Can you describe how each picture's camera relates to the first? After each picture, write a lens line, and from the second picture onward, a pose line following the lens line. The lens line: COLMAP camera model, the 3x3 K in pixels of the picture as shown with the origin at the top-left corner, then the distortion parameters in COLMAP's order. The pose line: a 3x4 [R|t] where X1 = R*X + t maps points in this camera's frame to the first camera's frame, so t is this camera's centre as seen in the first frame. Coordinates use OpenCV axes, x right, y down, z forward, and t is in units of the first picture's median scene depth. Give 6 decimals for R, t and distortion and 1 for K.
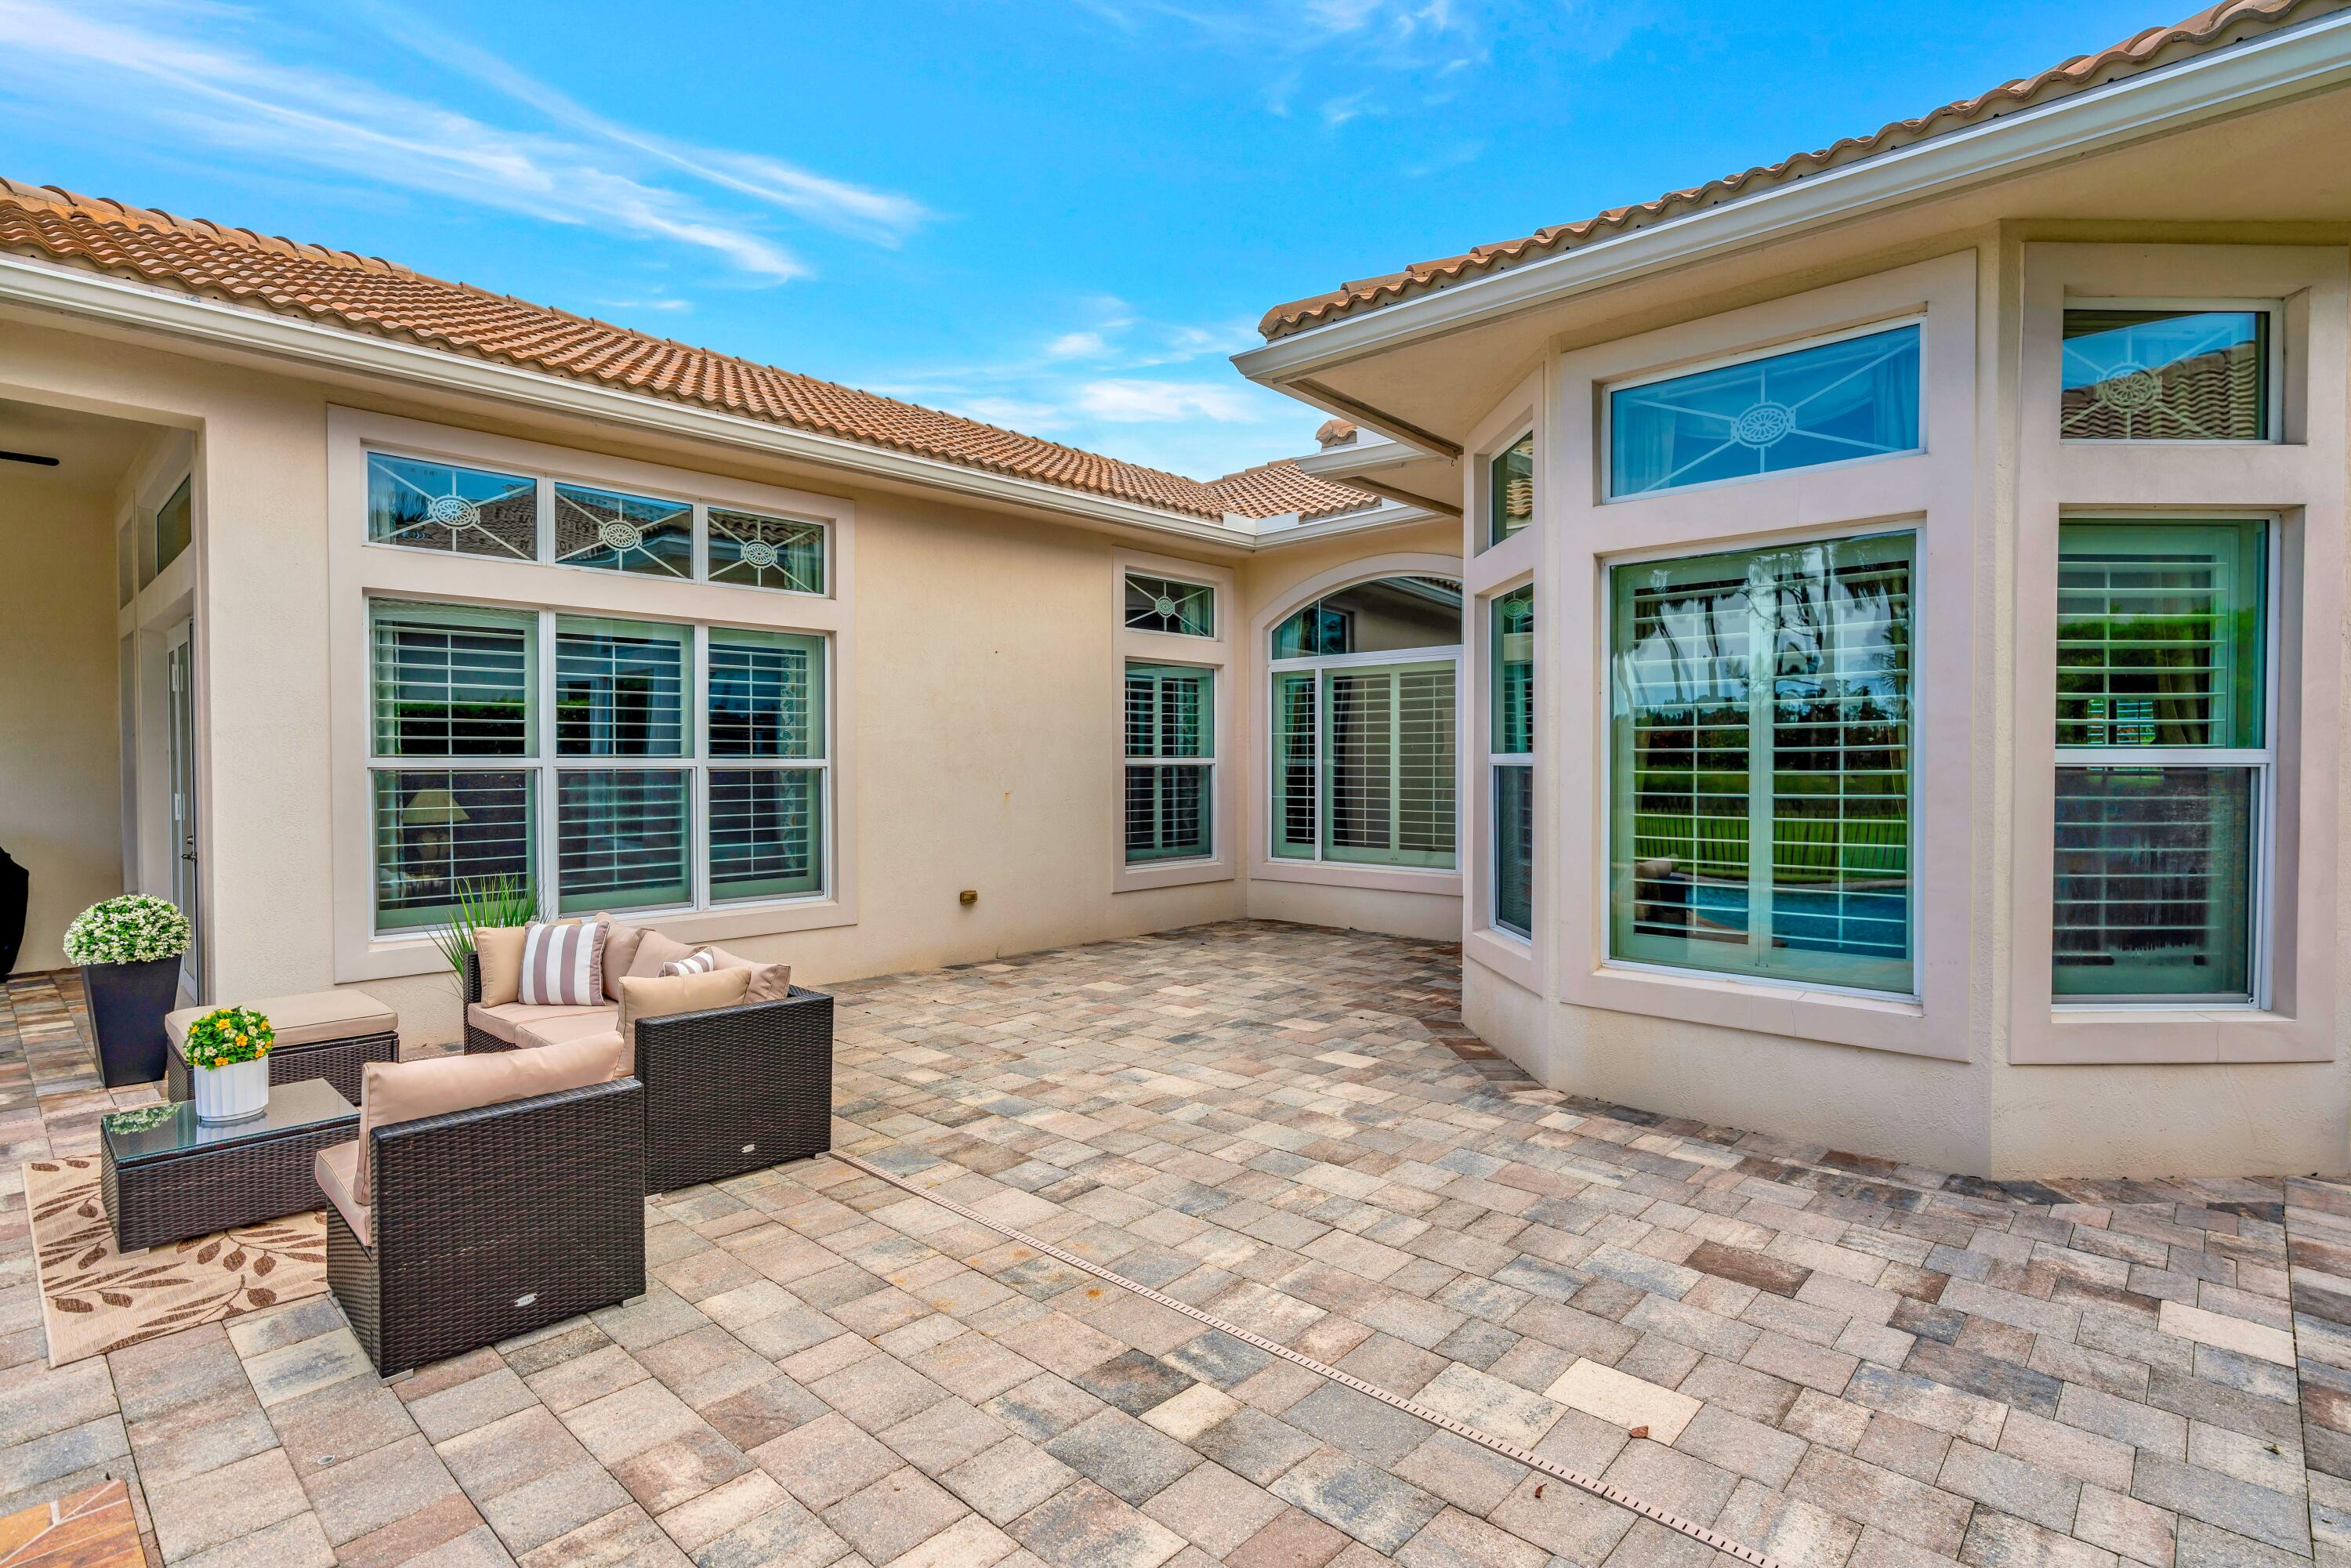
lens RADIAL K [[1147.5, 0, 1175.5], [0, 1147.5, 784.0], [0, 0, 1]] dist [-0.008819, 0.001618]
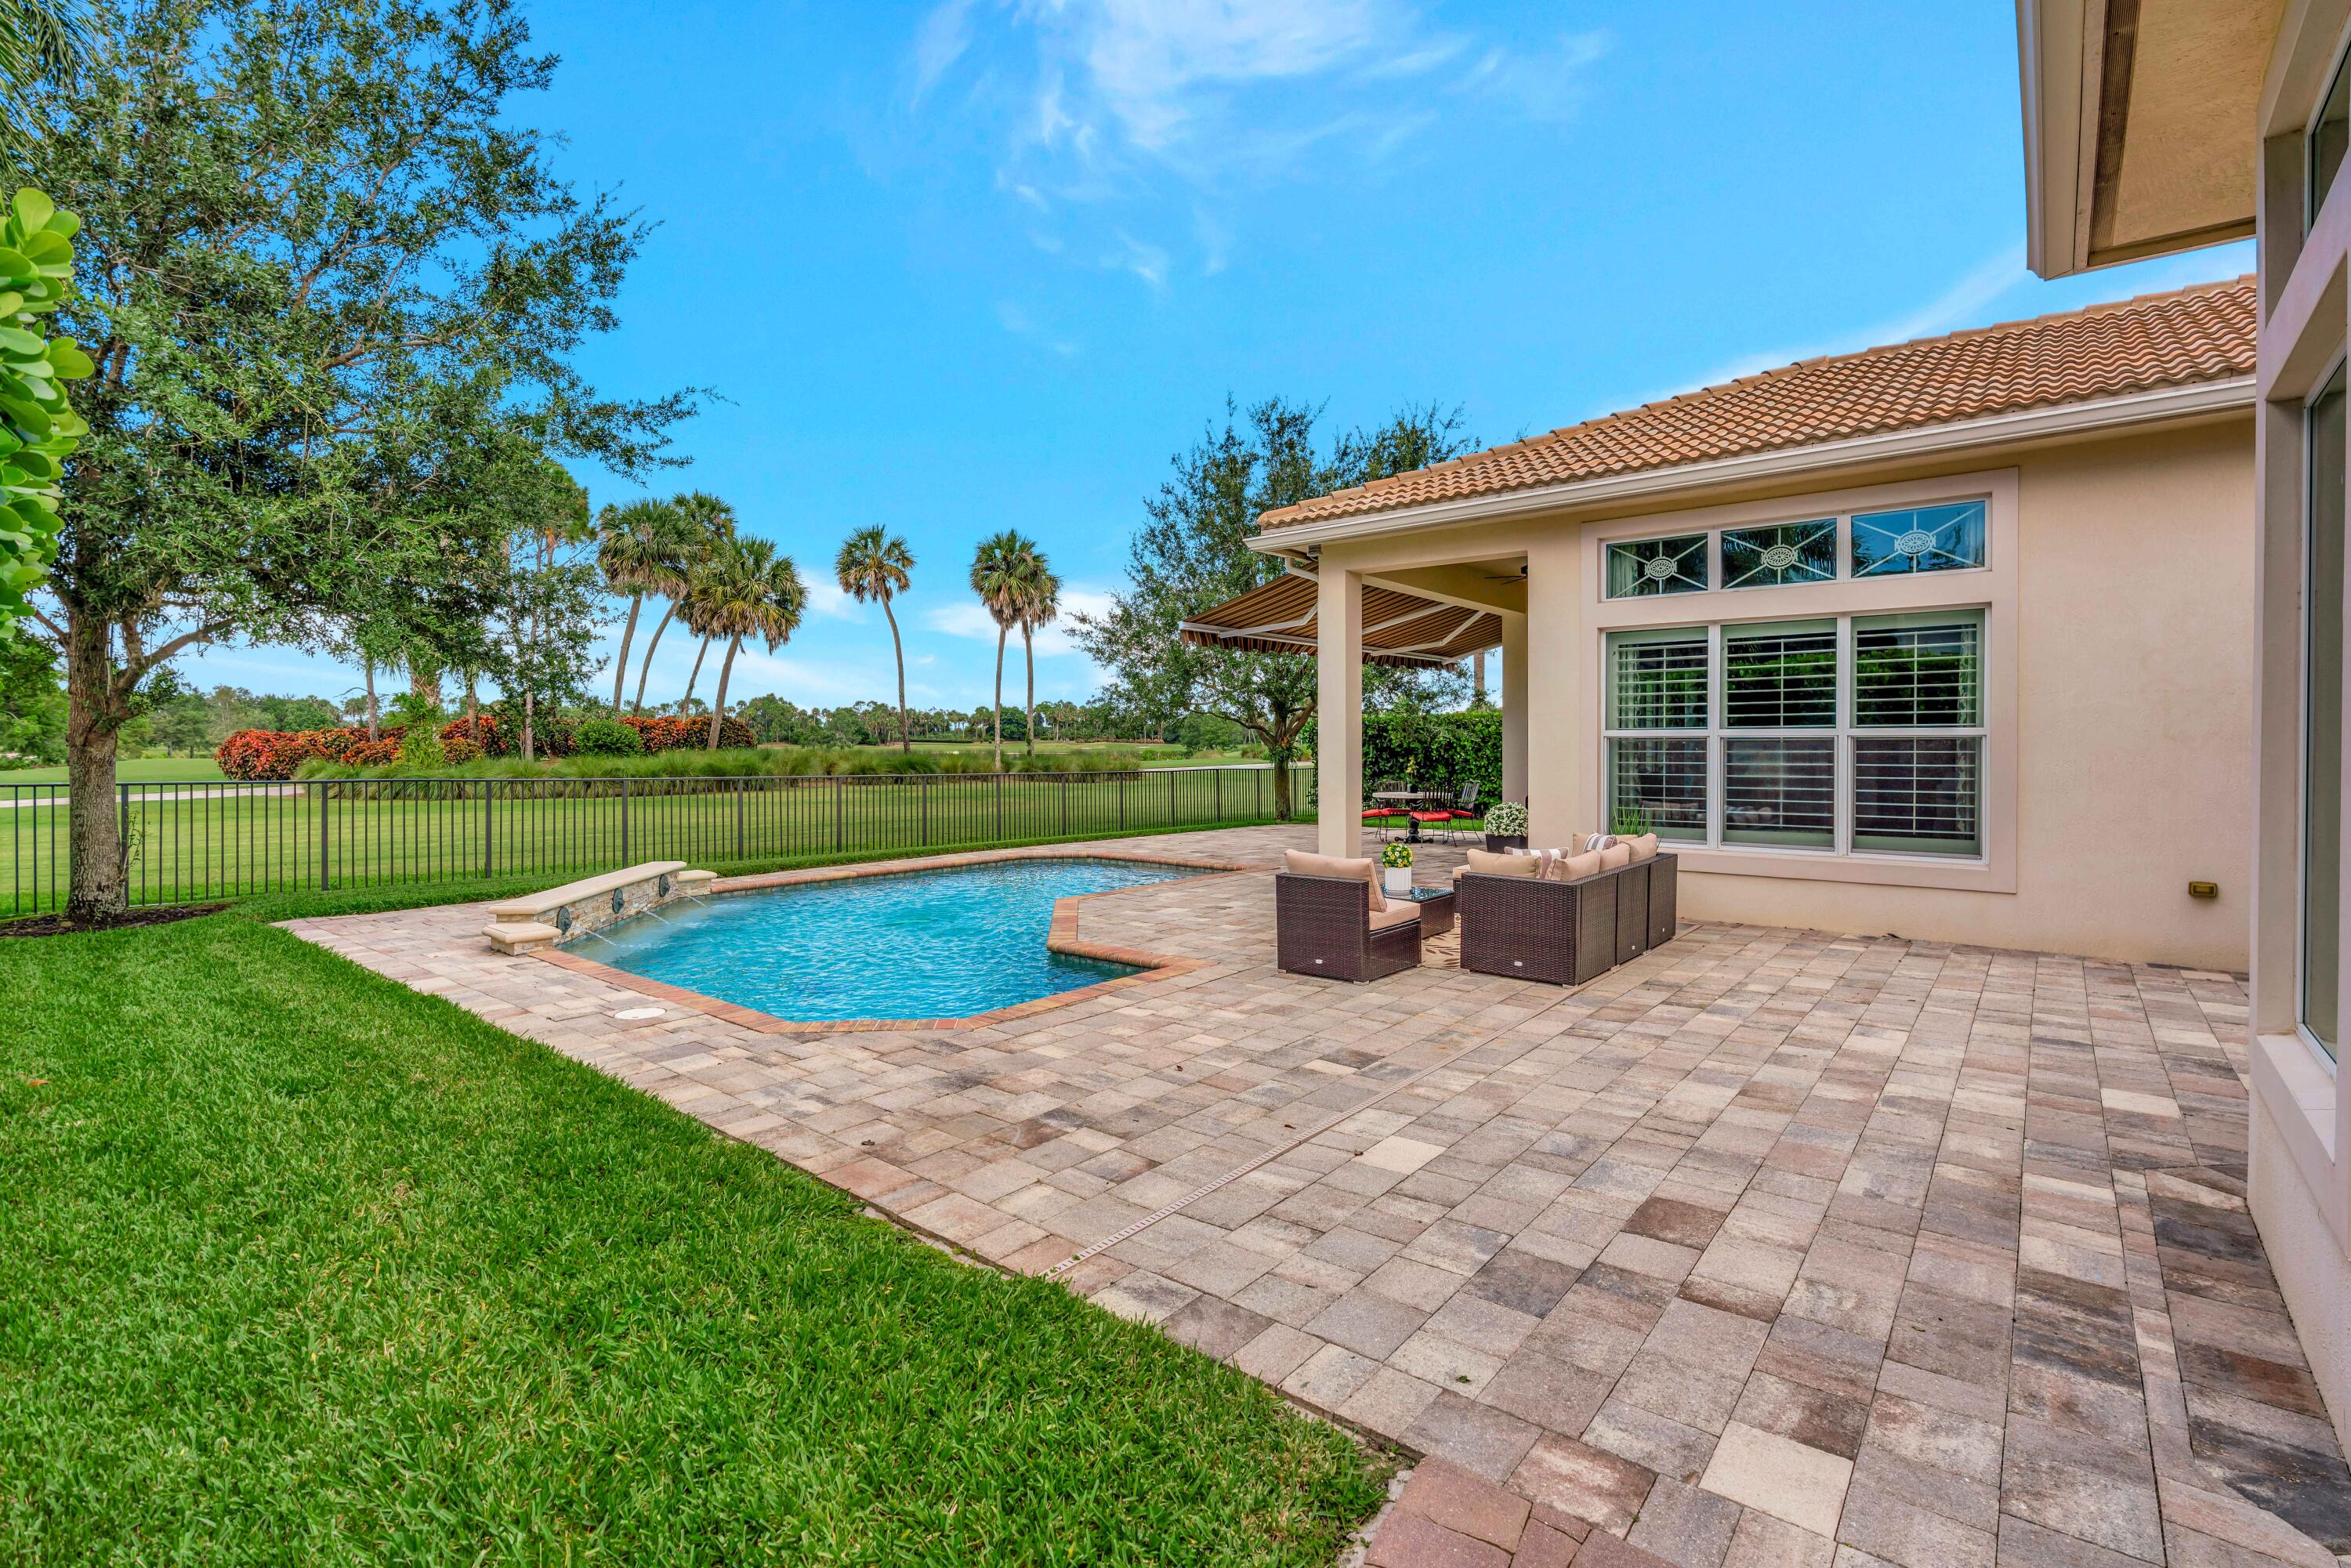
lens RADIAL K [[1073.9, 0, 1175.5], [0, 1073.9, 784.0], [0, 0, 1]] dist [-0.000189, 0.000209]
pose [[0.064571, 0.039755, -0.997121, 1.196692], [-0.014581, 0.999137, 0.038891, 0.004182], [0.997807, 0.012027, 0.065095, 0.418775]]
